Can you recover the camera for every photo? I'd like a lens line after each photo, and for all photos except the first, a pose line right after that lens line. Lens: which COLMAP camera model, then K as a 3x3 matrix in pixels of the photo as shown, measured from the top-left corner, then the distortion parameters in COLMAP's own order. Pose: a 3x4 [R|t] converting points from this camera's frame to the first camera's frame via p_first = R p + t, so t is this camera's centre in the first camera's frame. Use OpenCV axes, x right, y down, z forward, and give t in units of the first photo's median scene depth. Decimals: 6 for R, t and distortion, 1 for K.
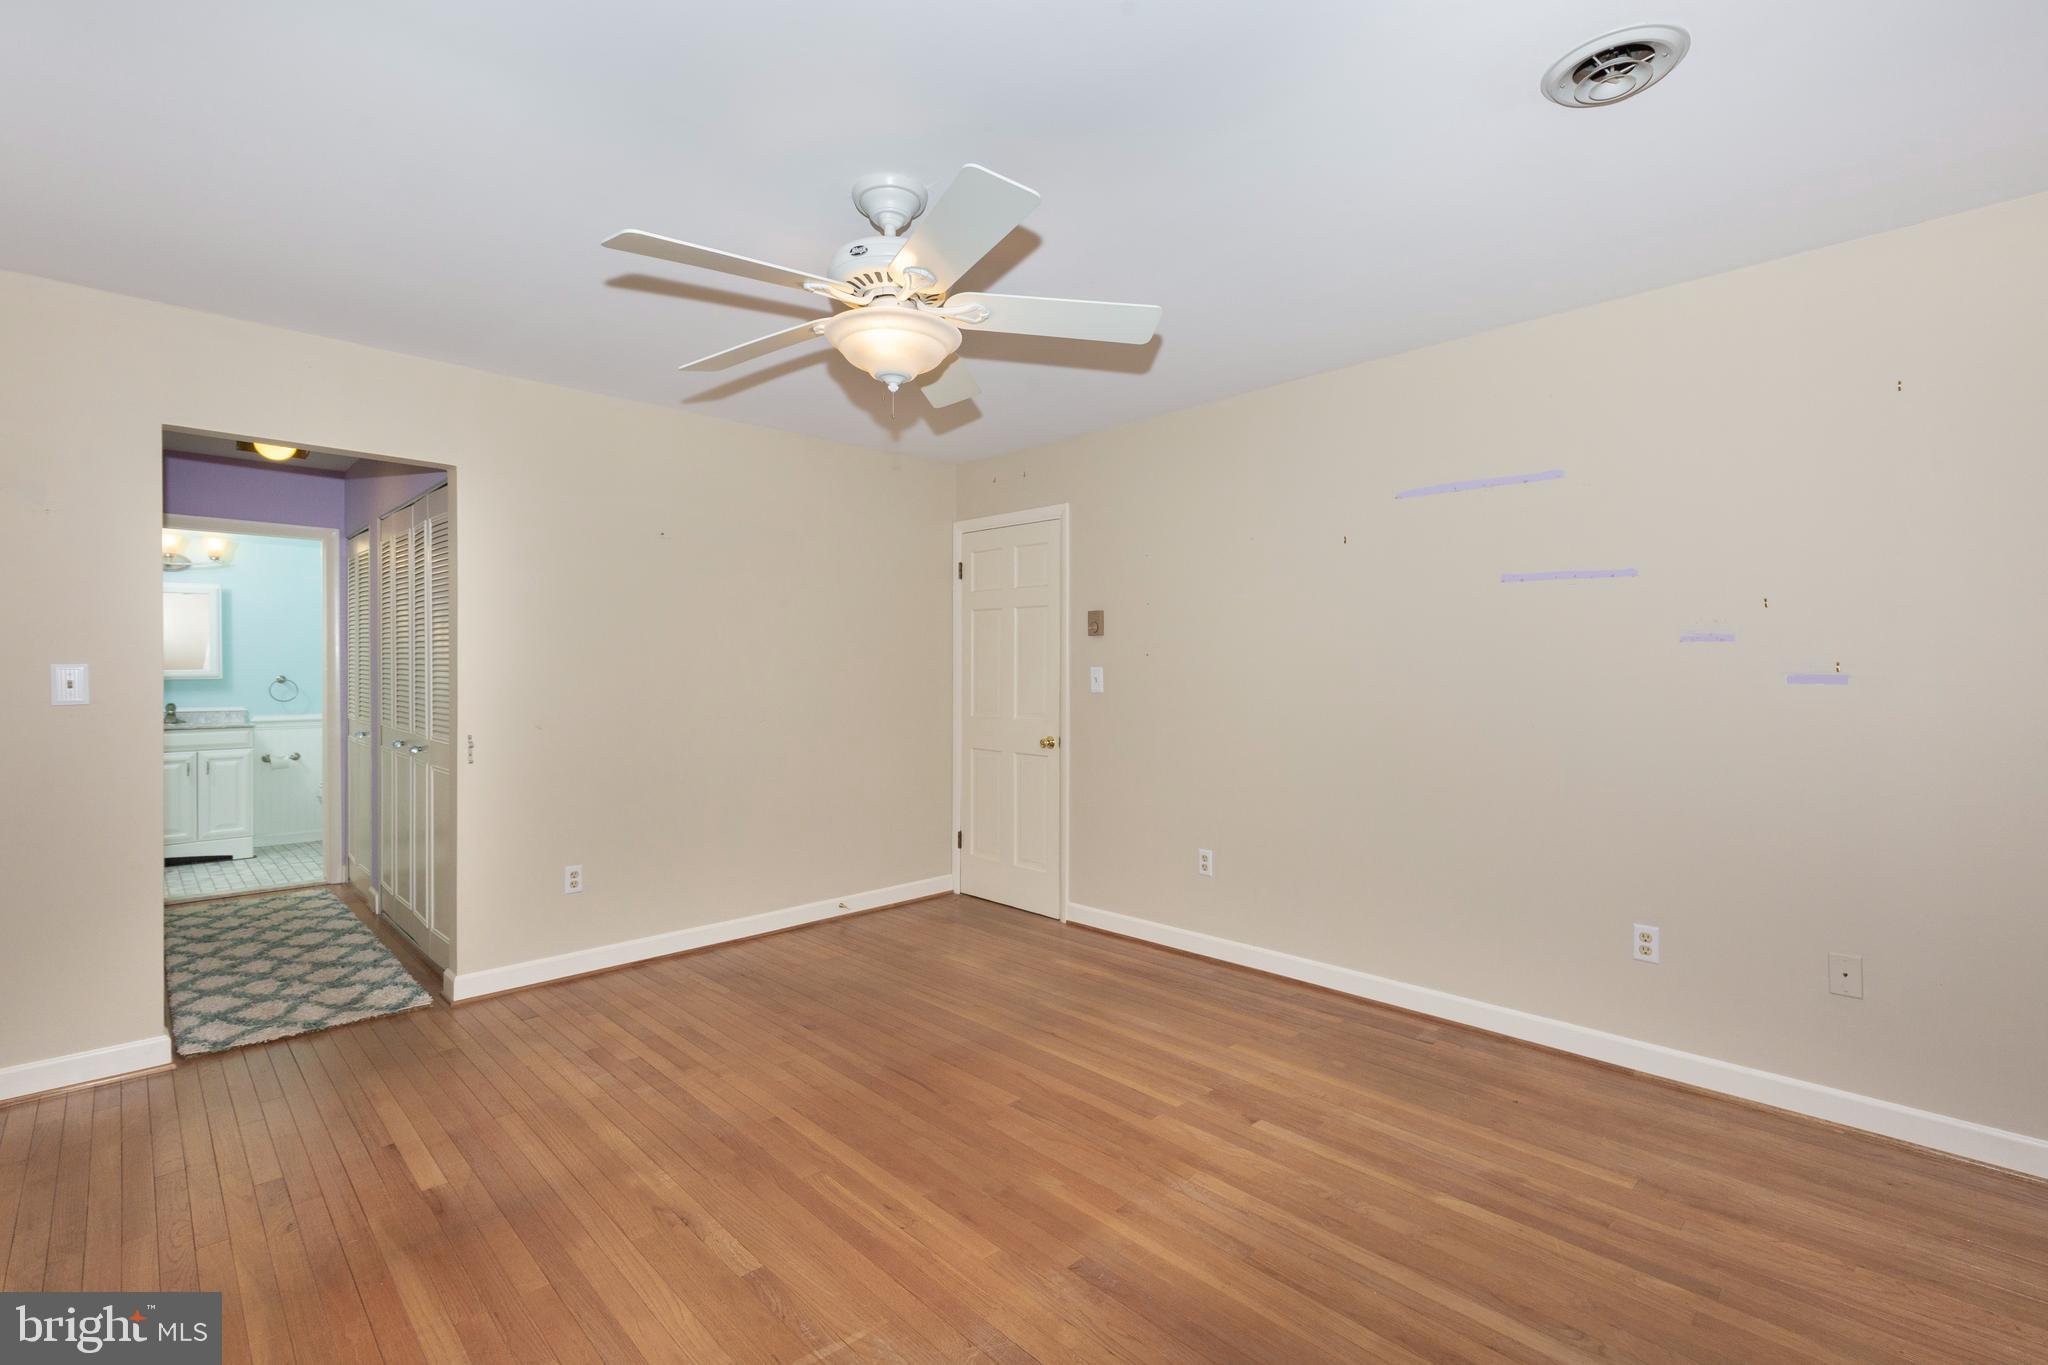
lens RADIAL K [[936.8, 0, 1023.6], [0, 936.8, 668.7], [0, 0, 1]] dist [0.008755, -0.001212]
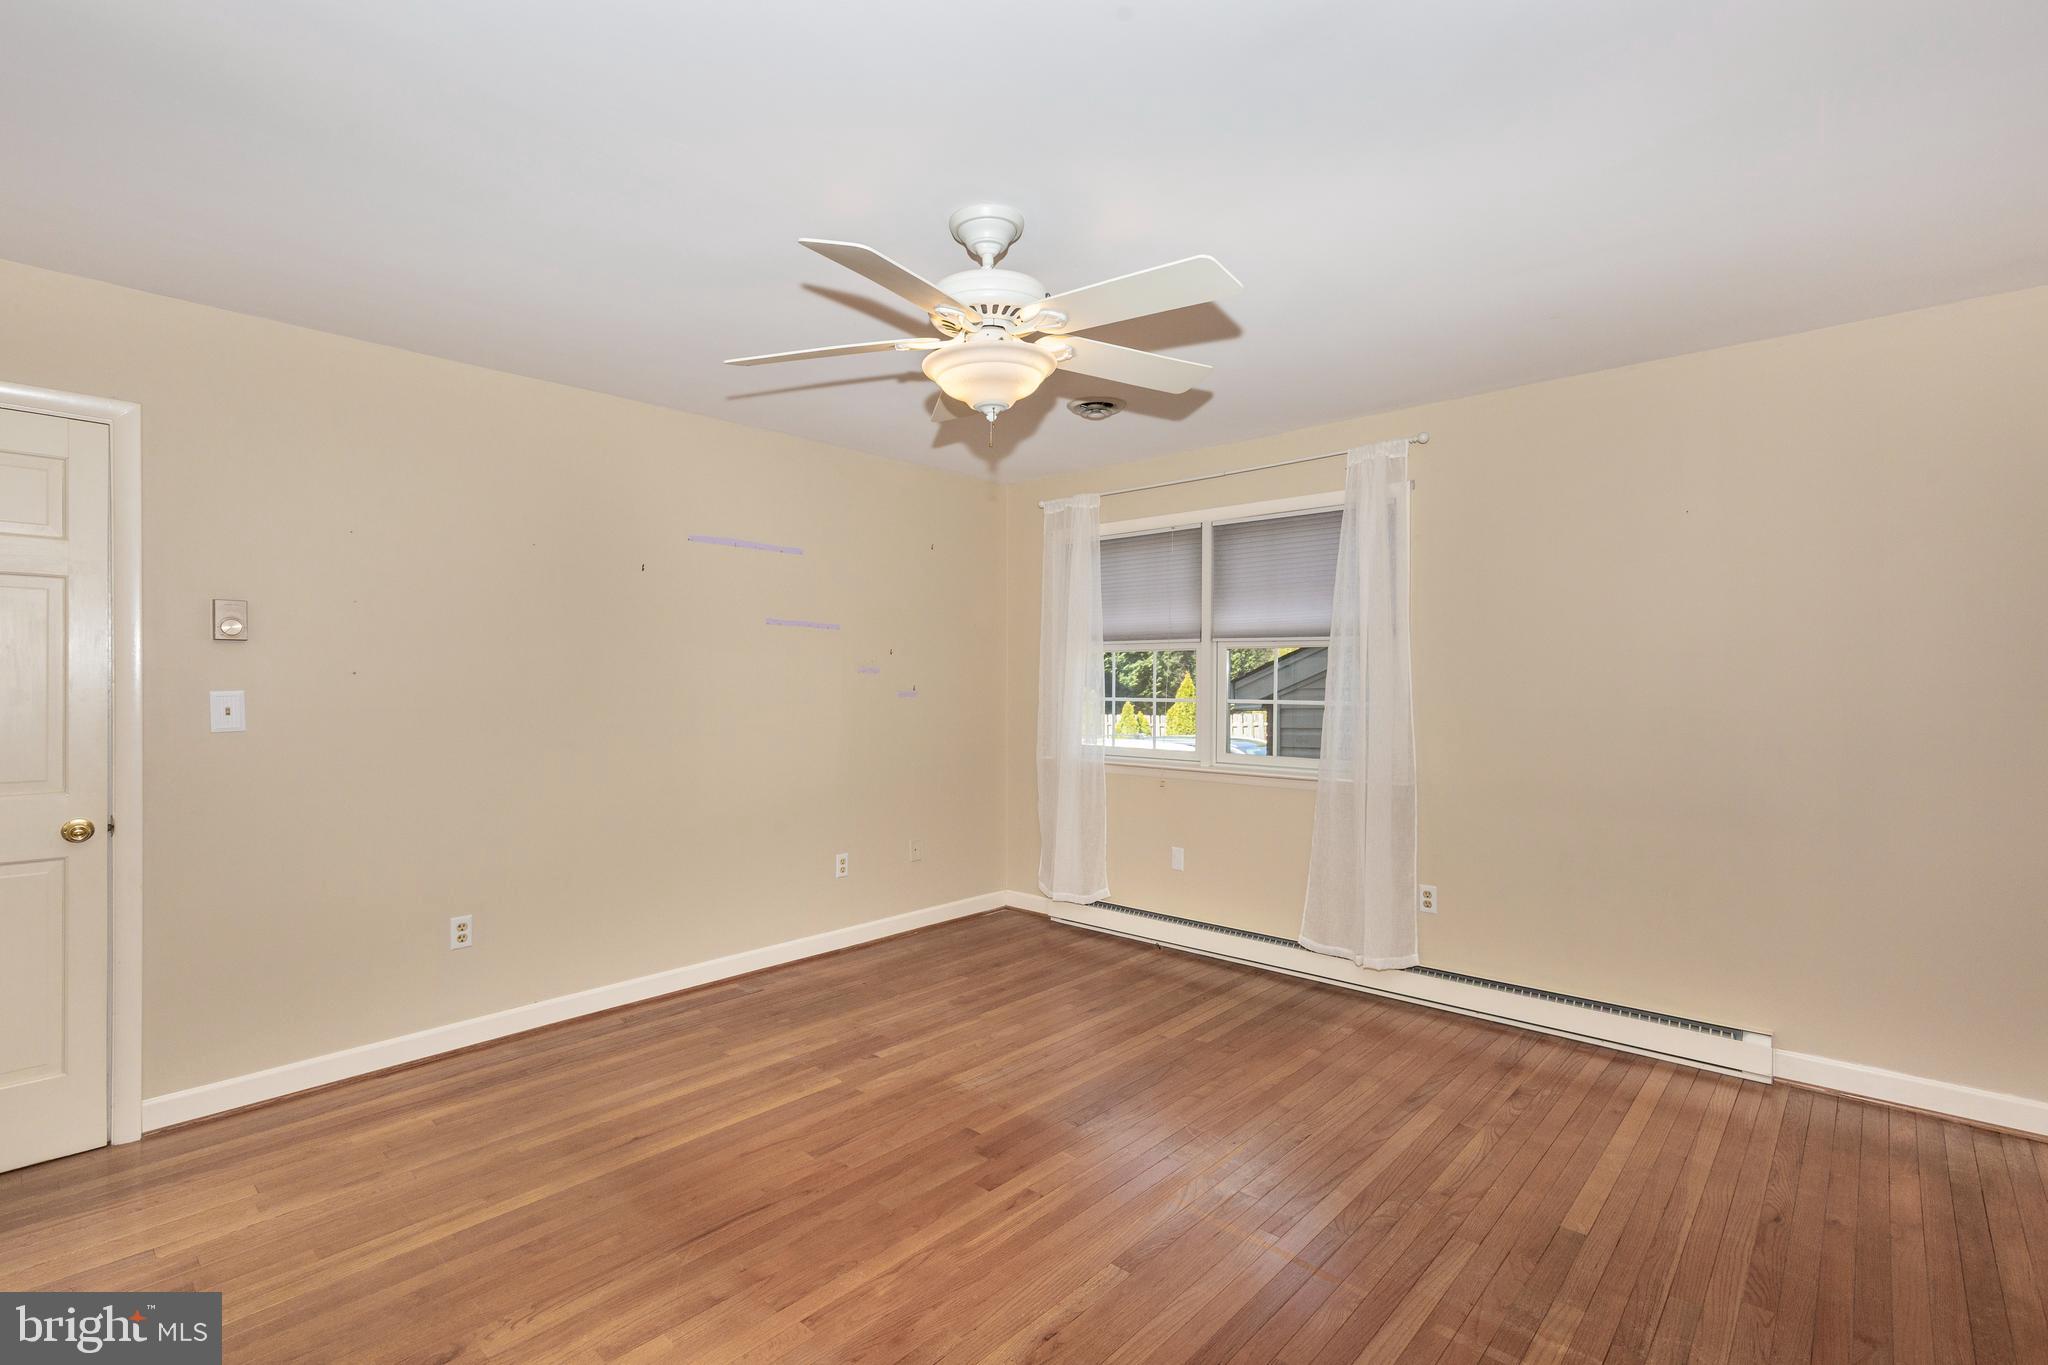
lens RADIAL K [[936.8, 0, 1023.2], [0, 936.8, 686.4], [0, 0, 1]] dist [0.008755, -0.001212]
pose [[-0.066794, -0.002623, 0.997763, -0.816620], [0.003232, 0.999991, 0.002846, -0.006702], [-0.997762, 0.003415, -0.066785, 0.724270]]
